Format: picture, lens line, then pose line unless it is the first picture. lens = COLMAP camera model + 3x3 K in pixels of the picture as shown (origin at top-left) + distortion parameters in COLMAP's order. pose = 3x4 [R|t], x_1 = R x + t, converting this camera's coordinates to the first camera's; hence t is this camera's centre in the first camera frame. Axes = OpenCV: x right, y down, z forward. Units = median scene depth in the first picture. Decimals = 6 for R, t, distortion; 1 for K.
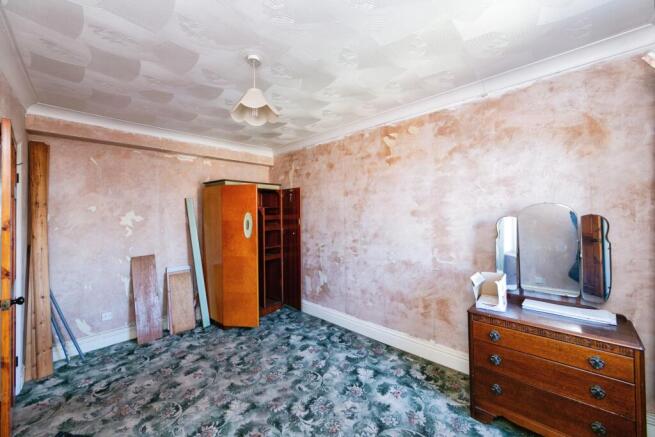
lens RADIAL K [[257.8, 0, 328.7], [0, 257.8, 209.4], [0, 0, 1]] dist [-0.013783, -0.000035]
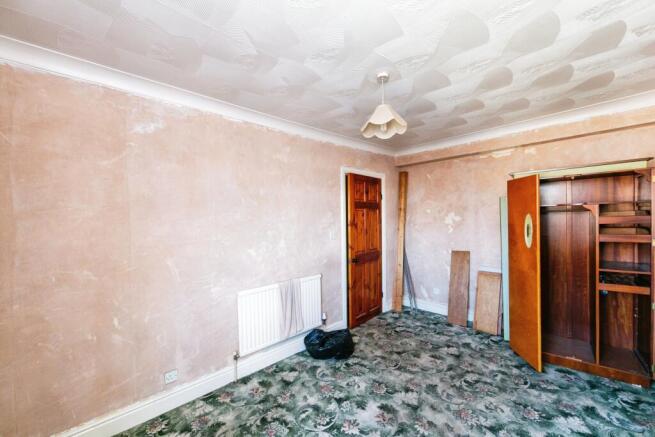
lens RADIAL K [[261.3, 0, 327.5], [0, 261.3, 218.5], [0, 0, 1]] dist [-0.015789, -0.000138]
pose [[-0.038126, 0.027599, -0.998892, 0.524031], [0.047802, 0.998524, 0.025764, -0.026179], [0.998129, -0.046767, -0.039389, 0.511583]]
